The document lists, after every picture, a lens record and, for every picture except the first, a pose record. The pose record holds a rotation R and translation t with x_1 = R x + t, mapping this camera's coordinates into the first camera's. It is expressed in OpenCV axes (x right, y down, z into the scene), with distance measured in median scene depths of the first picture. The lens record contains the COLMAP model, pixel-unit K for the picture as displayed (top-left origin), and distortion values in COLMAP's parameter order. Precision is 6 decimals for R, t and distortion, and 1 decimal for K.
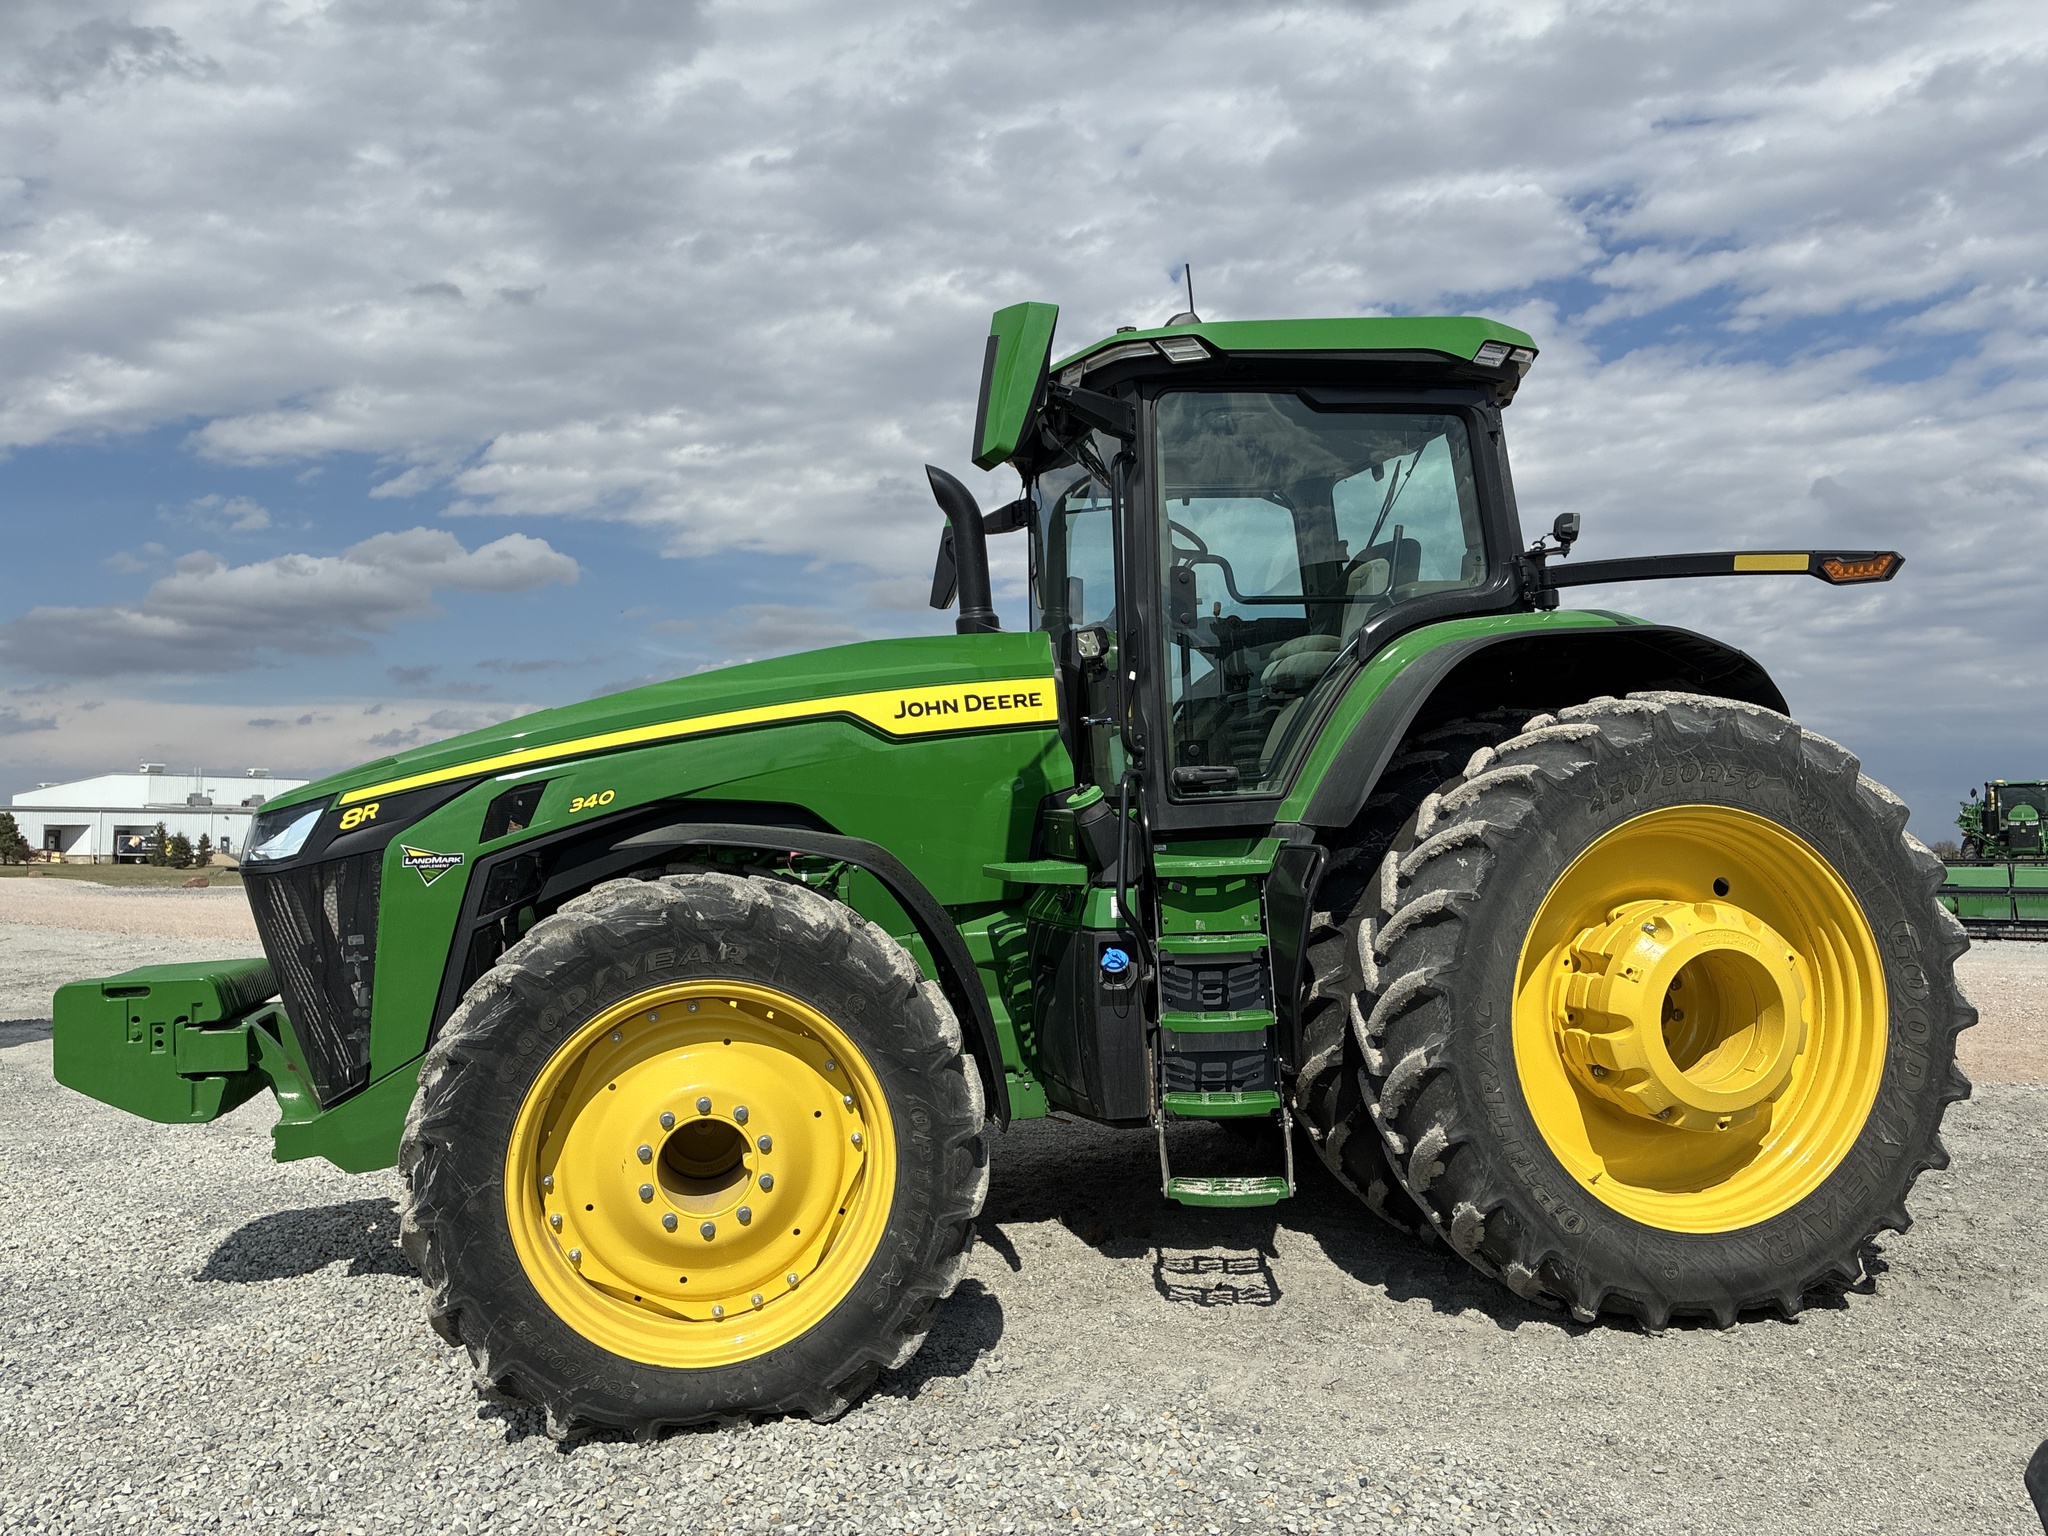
lens RADIAL K [[1598.7, 0, 1014.5], [0, 1598.7, 761.3], [0, 0, 1]] dist [0.043930, -0.057031]
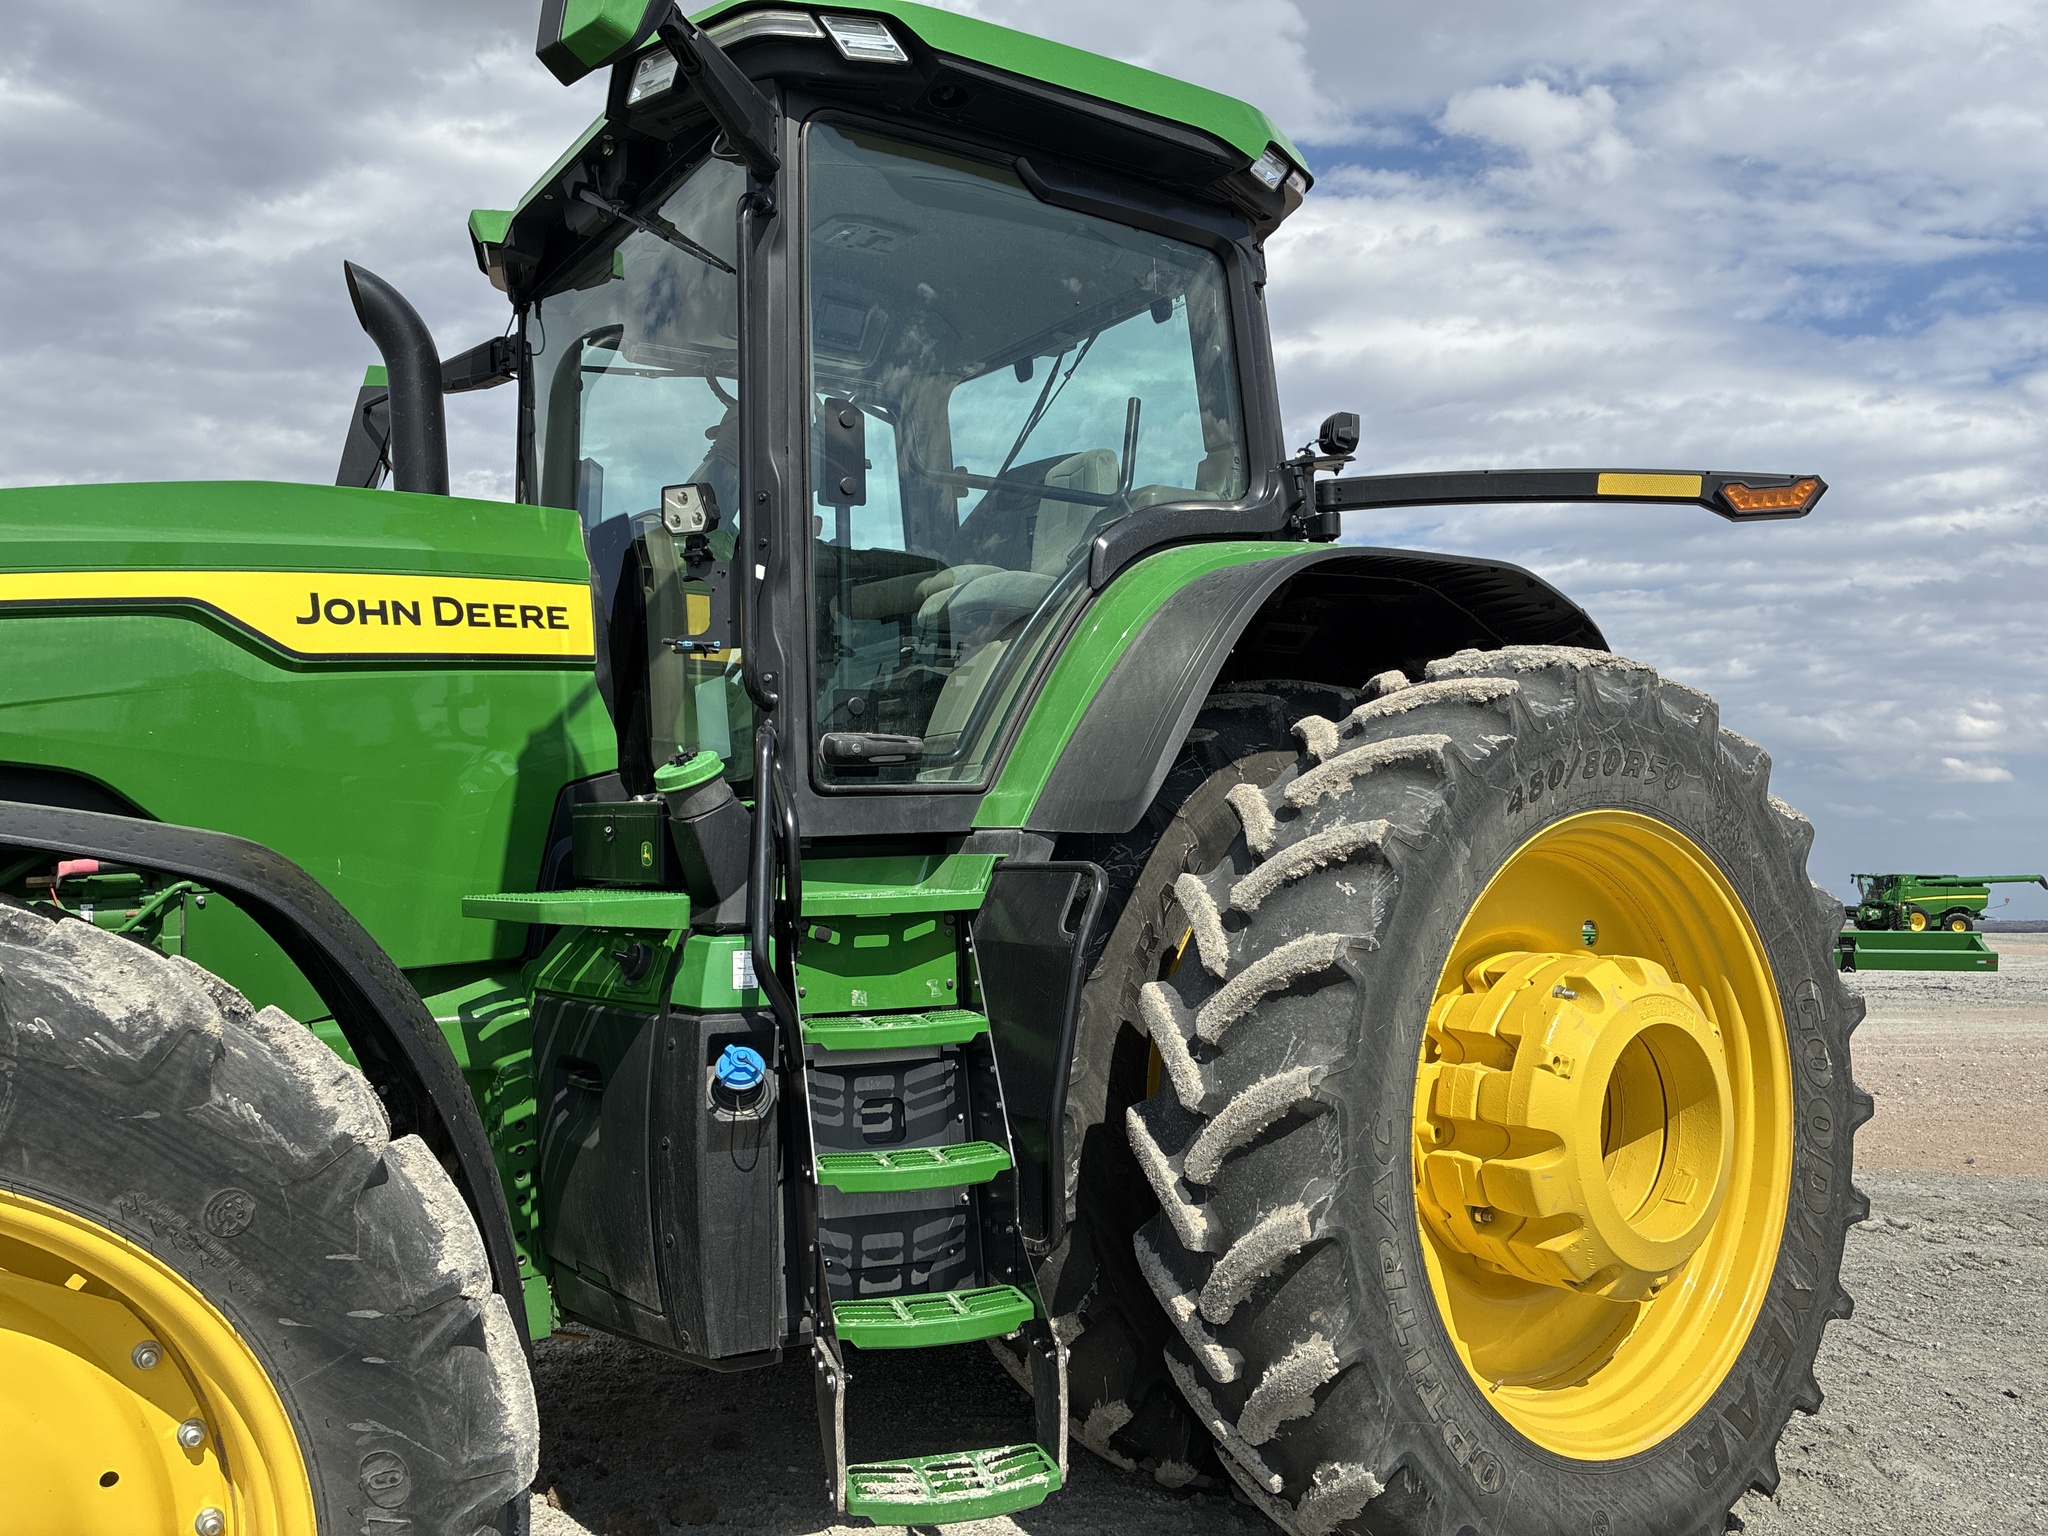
lens RADIAL K [[1598.7, 0, 1036.1], [0, 1598.7, 763.3], [0, 0, 1]] dist [0.043930, -0.057031]
pose [[0.920021, 0.043304, 0.389470, -0.063487], [-0.028204, 0.998615, -0.044408, 0.043388], [-0.390853, 0.029872, 0.919968, 0.461105]]
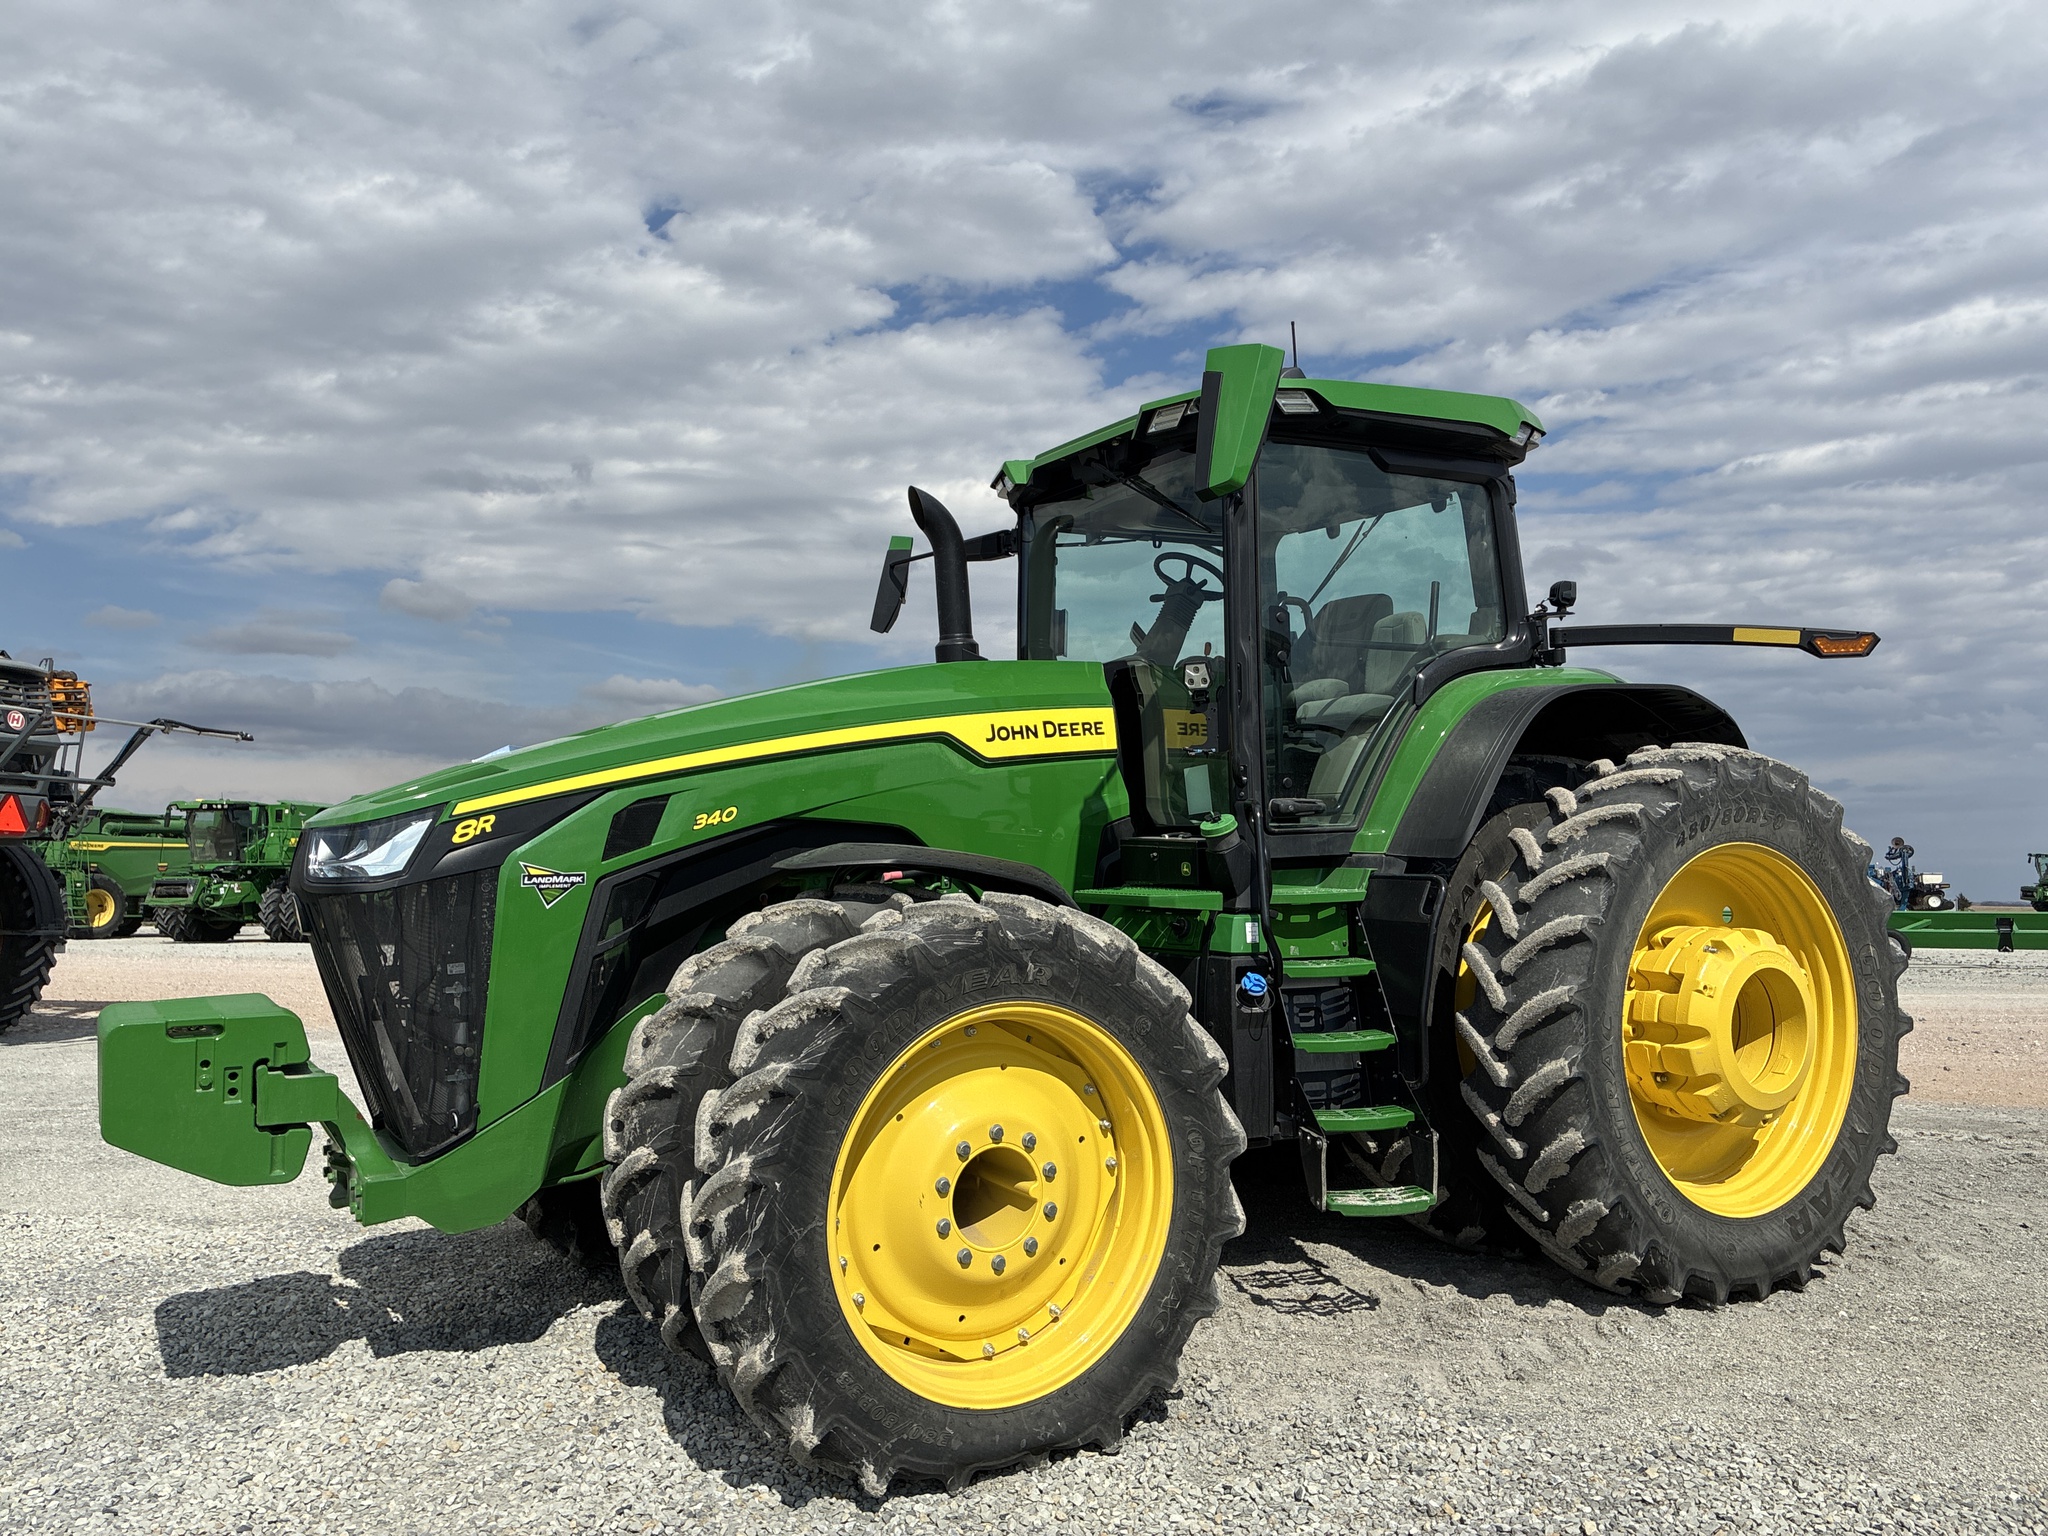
lens RADIAL K [[1598.7, 0, 1039.3], [0, 1598.7, 766.6], [0, 0, 1]] dist [0.043930, -0.057031]
pose [[0.950345, 0.032828, 0.309462, -0.400878], [-0.025697, 0.999303, -0.027093, 0.016478], [-0.310136, 0.017796, 0.950526, 0.060771]]
